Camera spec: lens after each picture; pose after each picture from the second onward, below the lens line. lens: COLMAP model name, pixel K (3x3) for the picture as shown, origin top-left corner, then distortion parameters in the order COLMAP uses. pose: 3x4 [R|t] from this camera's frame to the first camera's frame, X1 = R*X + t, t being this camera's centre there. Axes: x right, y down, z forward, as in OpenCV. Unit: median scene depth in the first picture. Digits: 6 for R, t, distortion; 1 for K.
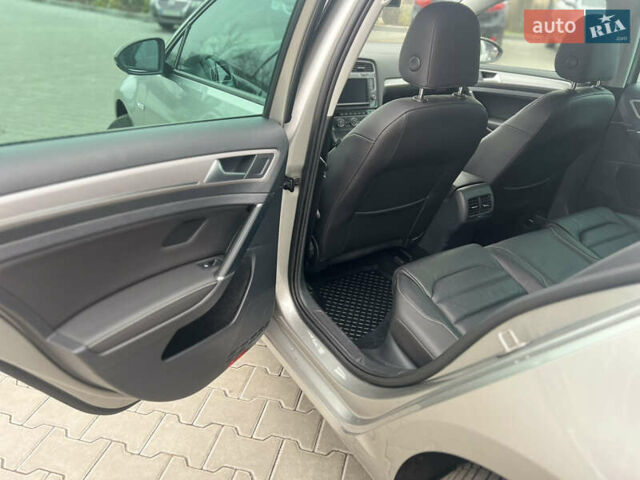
lens RADIAL K [[469.8, 0, 320.0], [0, 469.8, 240.0], [0, 0, 1]] dist [0.067426, -0.072683]
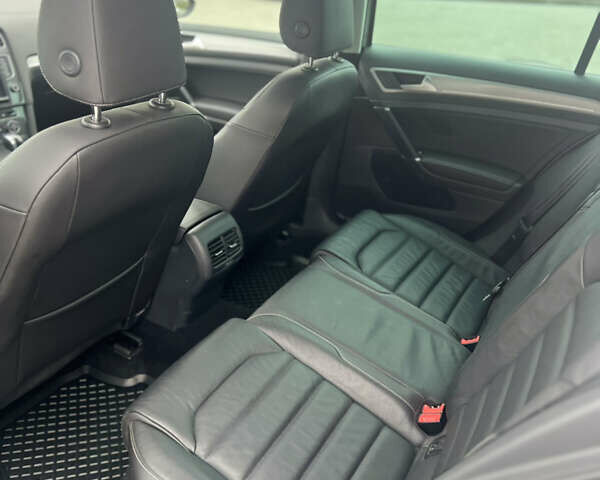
lens RADIAL K [[571.3, 0, 300.0], [0, 571.3, 240.0], [0, 0, 1]] dist [0.080720, -0.171009]
pose [[0.861407, -0.227585, 0.454073, 0.063041], [0.200348, 0.973756, 0.107981, -0.151010], [-0.466731, -0.002043, 0.884397, 0.230716]]
